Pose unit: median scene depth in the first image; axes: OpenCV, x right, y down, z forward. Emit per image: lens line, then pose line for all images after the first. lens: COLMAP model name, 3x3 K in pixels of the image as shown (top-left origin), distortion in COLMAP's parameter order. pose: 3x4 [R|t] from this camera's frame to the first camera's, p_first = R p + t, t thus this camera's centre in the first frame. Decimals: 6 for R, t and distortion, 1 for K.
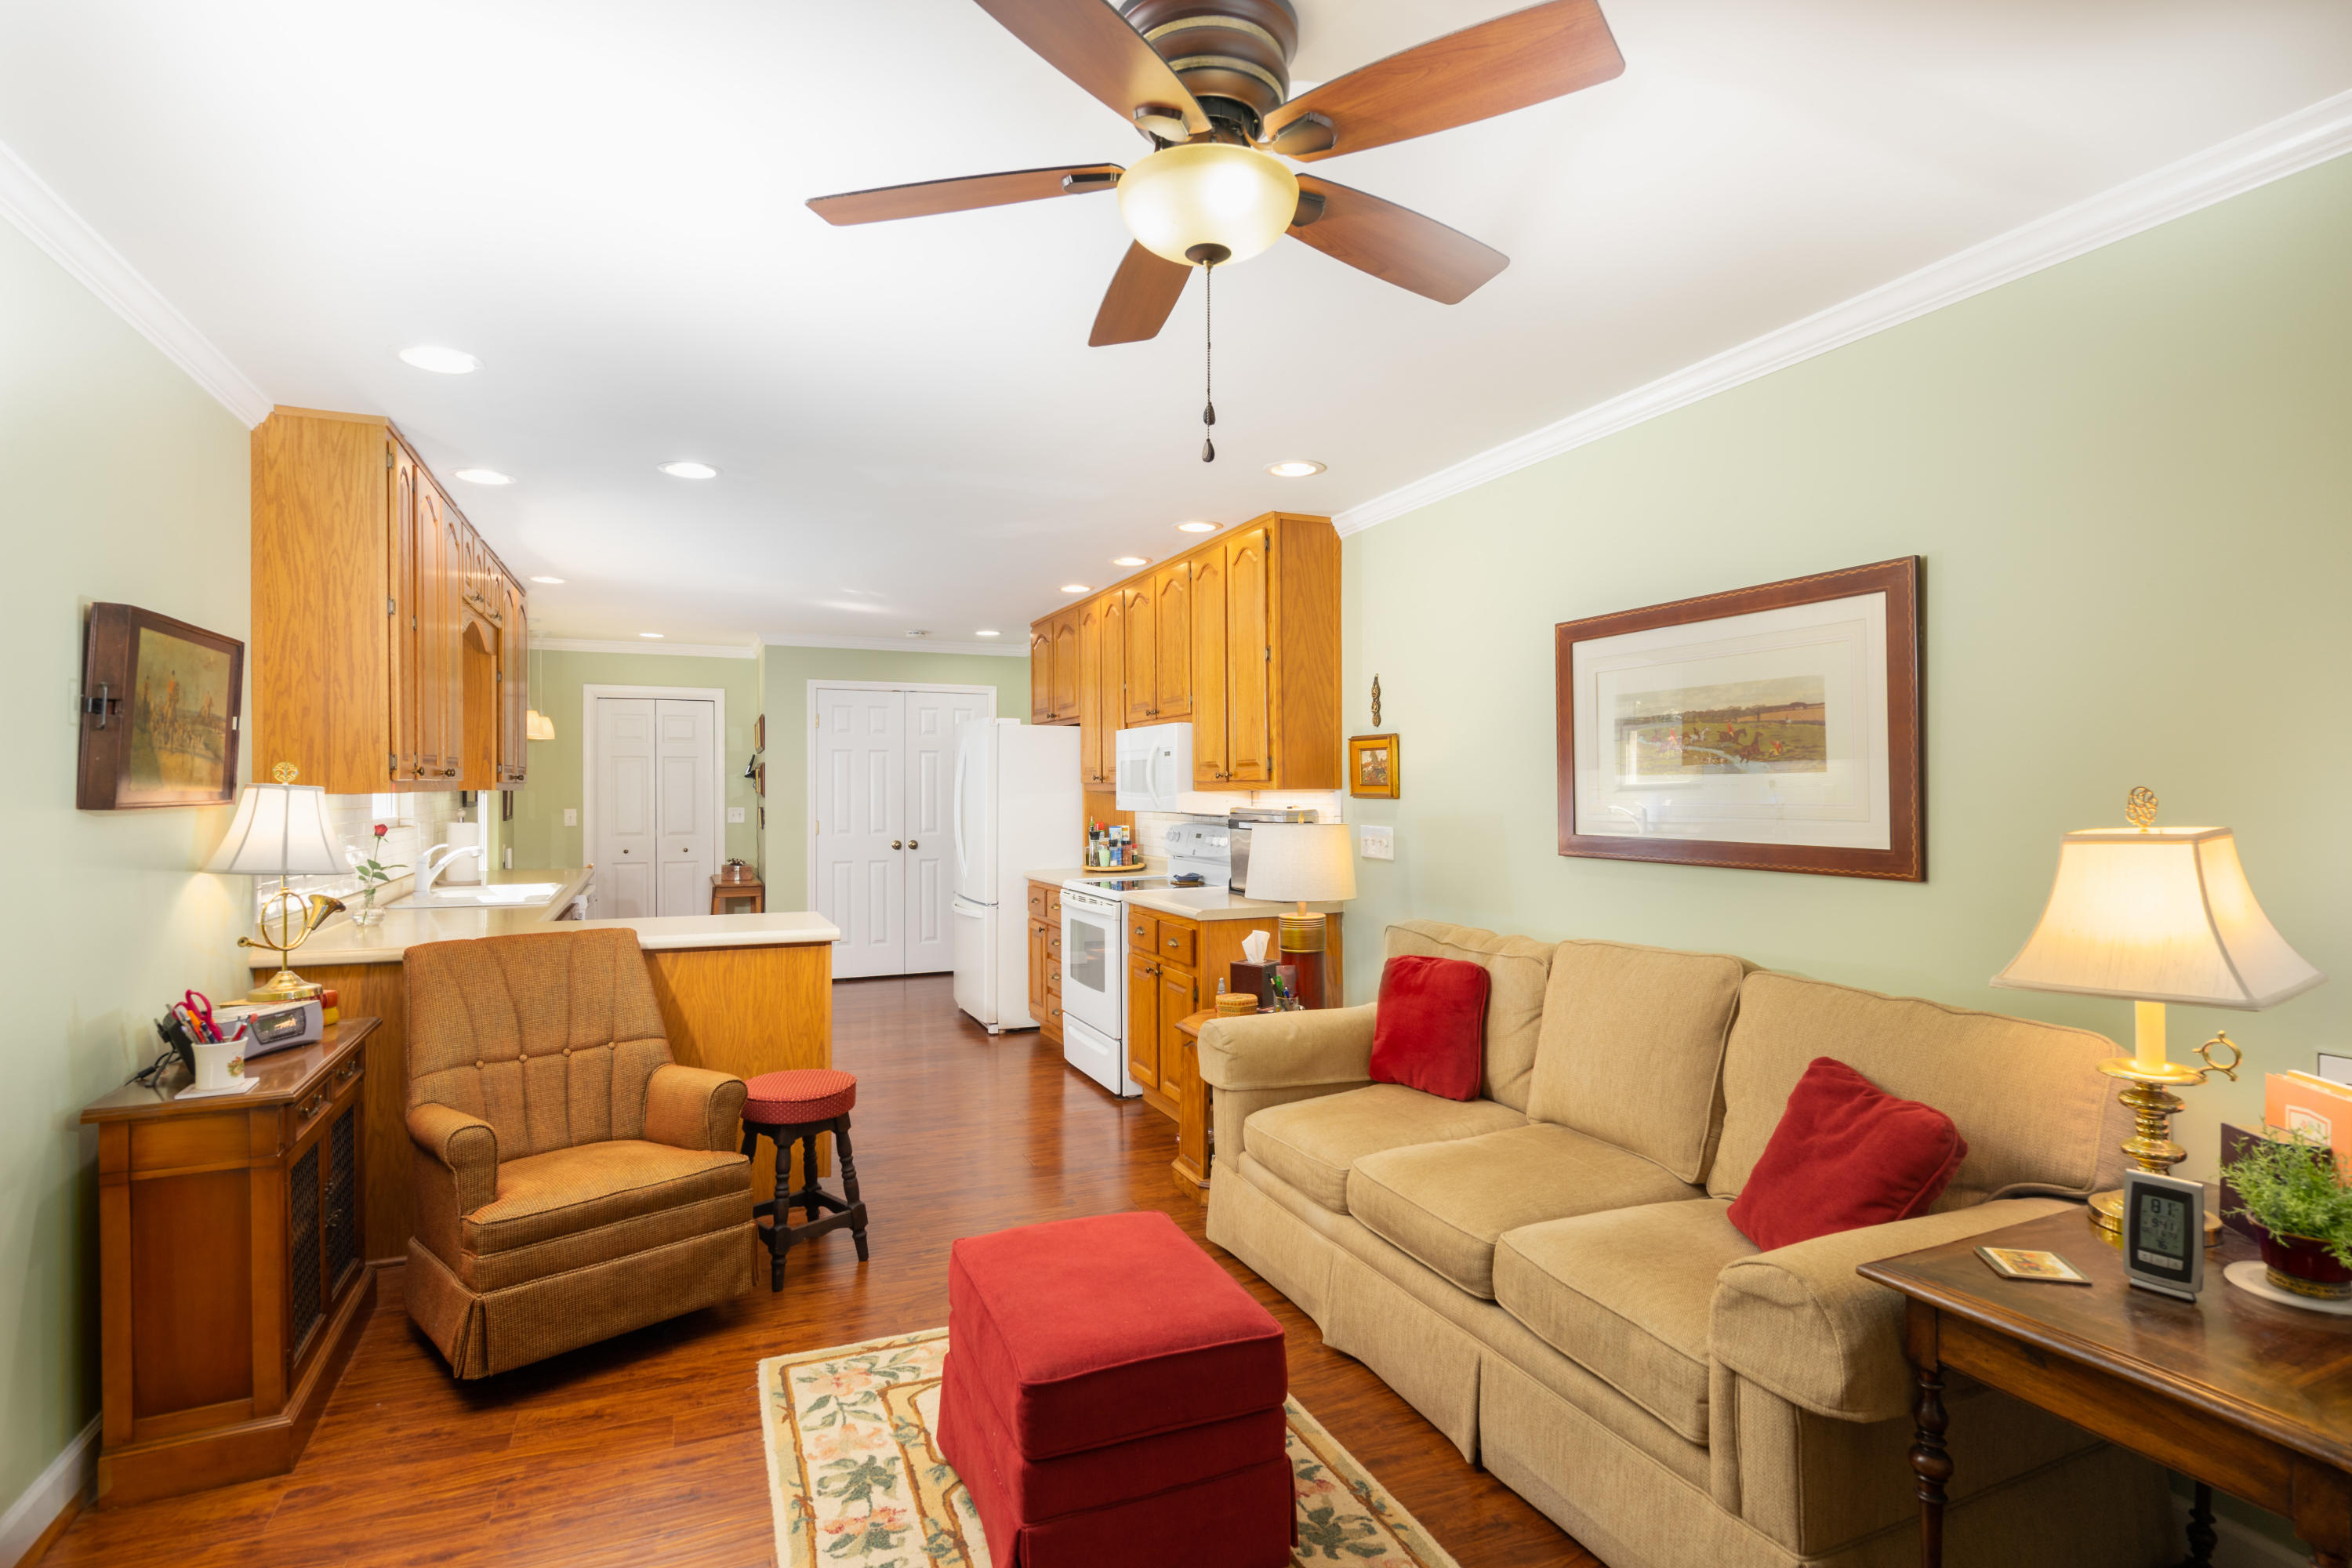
lens RADIAL K [[1155.1, 0, 1173.0], [0, 1155.1, 781.6], [0, 0, 1]] dist [0.000650, 0.000878]
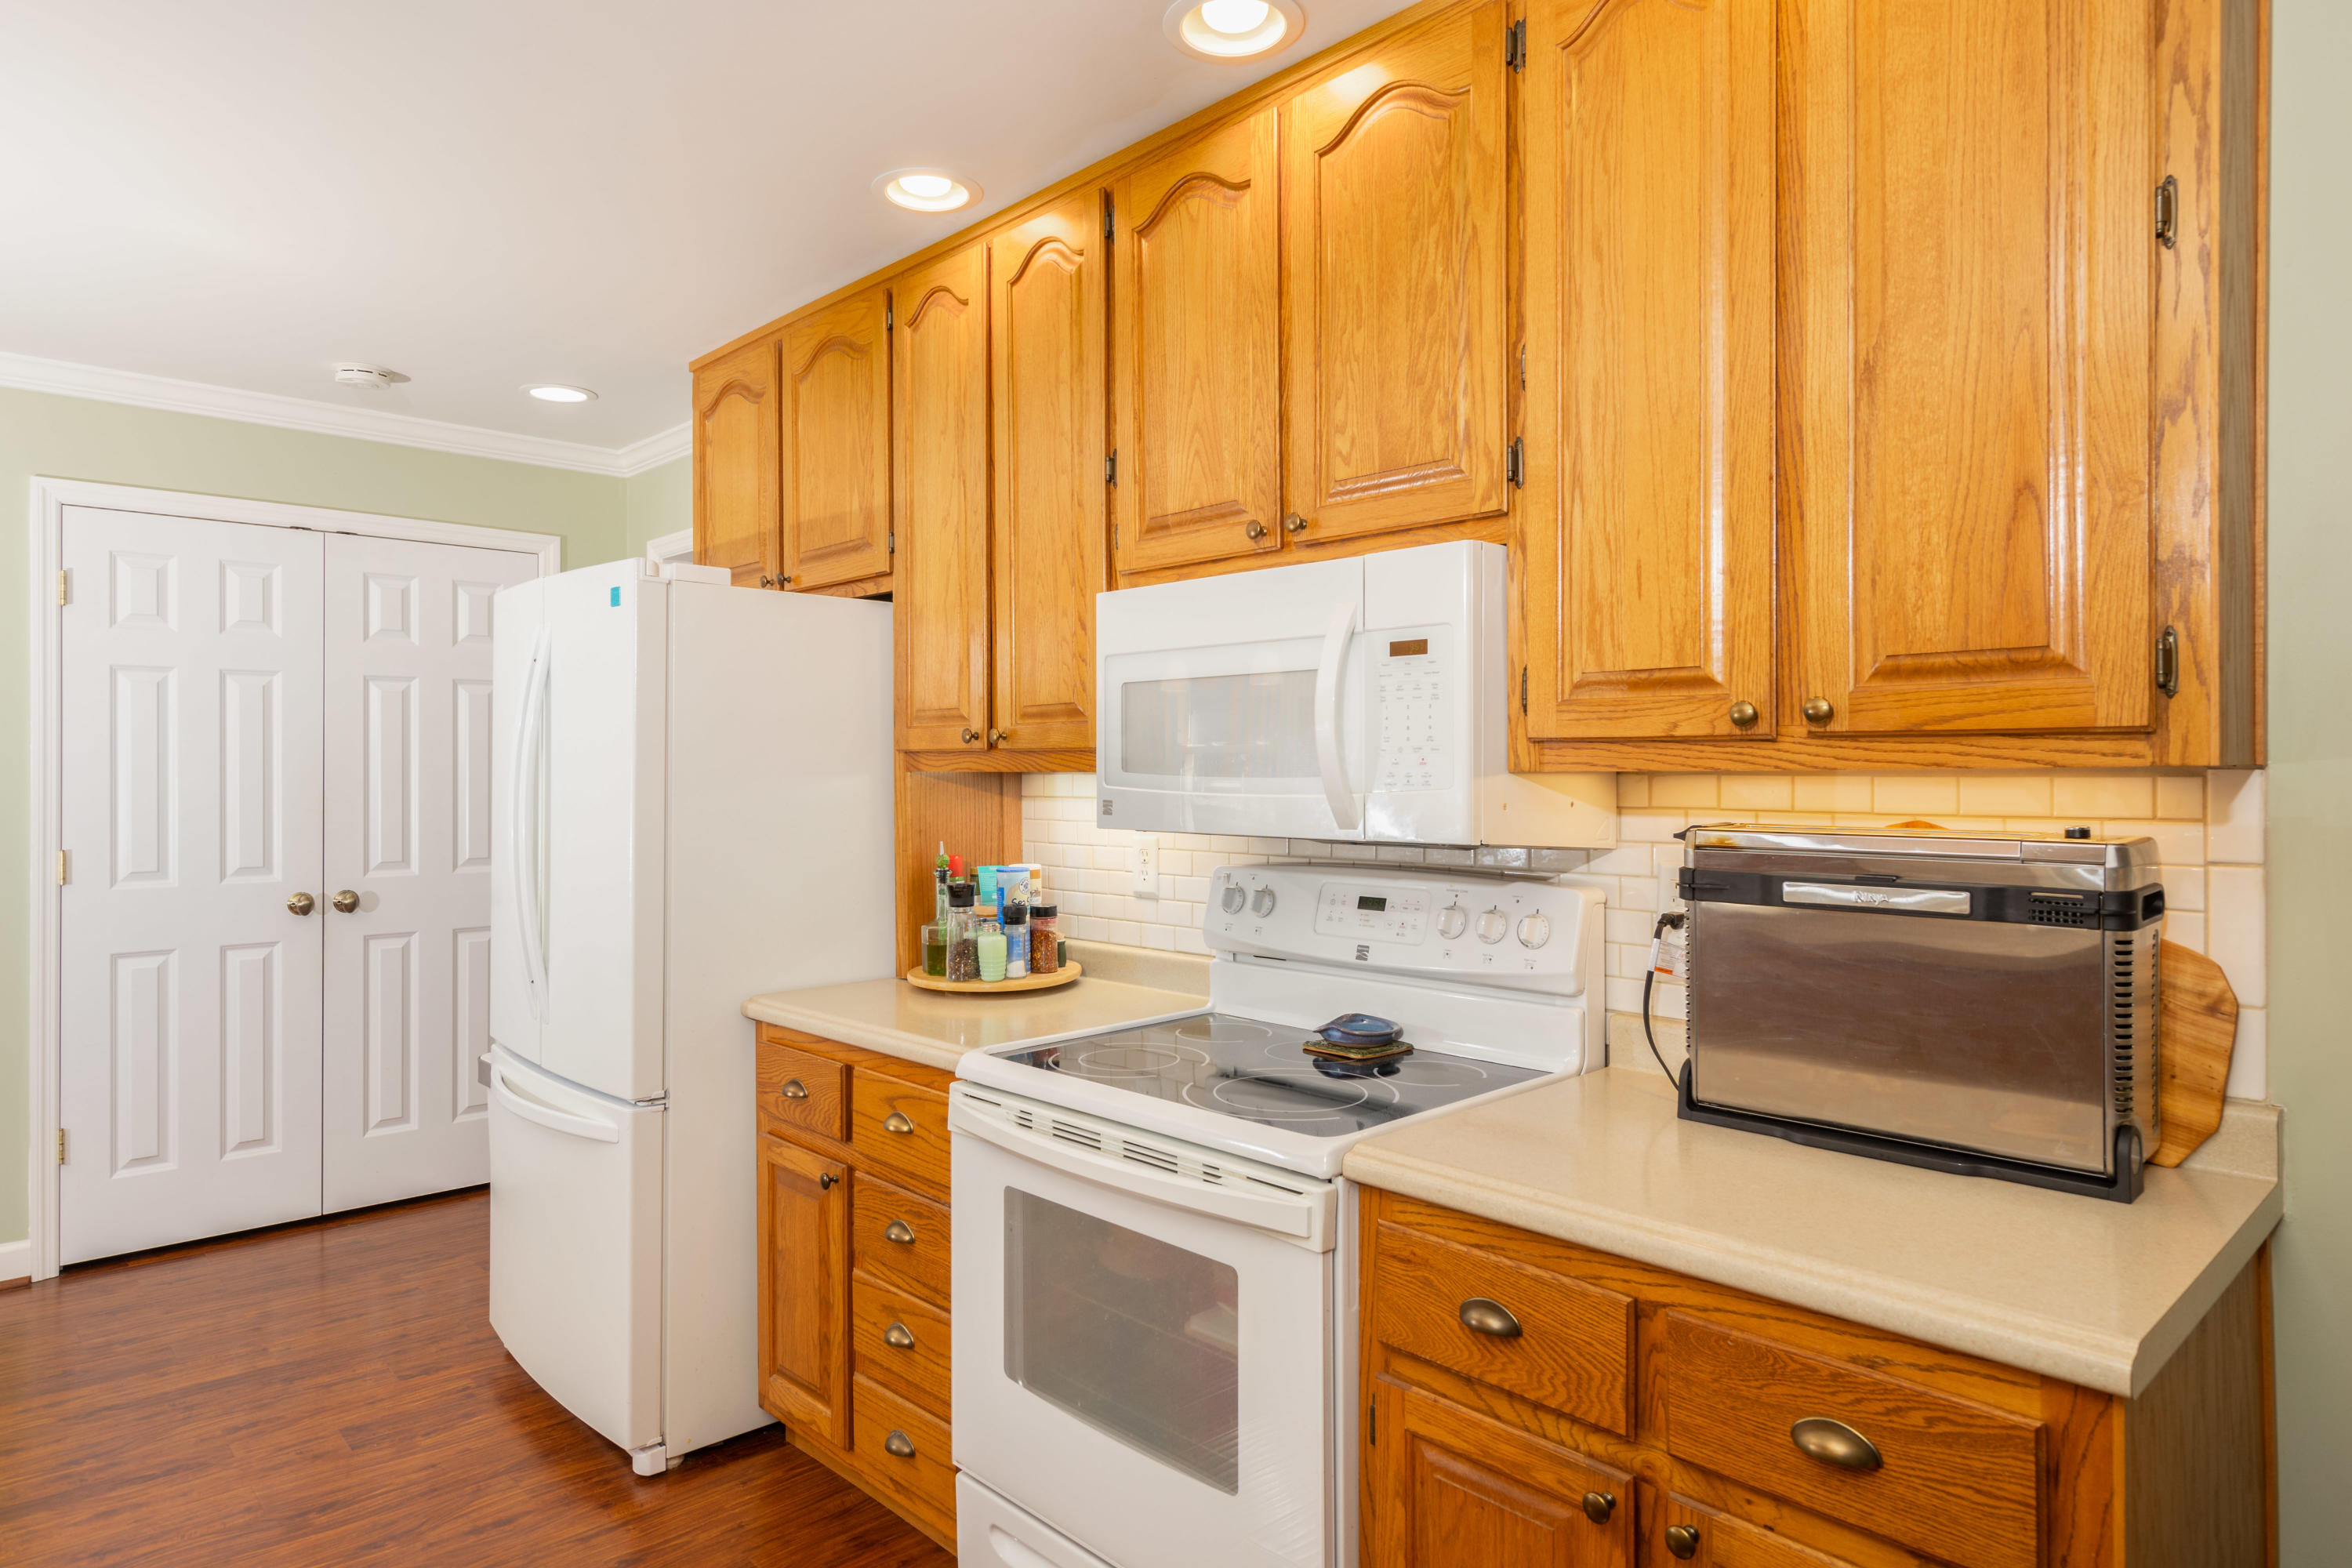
lens RADIAL K [[1368.2, 0, 1180.6], [0, 1368.2, 760.9], [0, 0, 1]] dist [0.001204, 0.000487]
pose [[0.936020, 0.003995, 0.351923, -0.153153], [-0.004597, 0.999989, 0.000875, 0.004278], [-0.351916, -0.002437, 0.936028, 0.568068]]
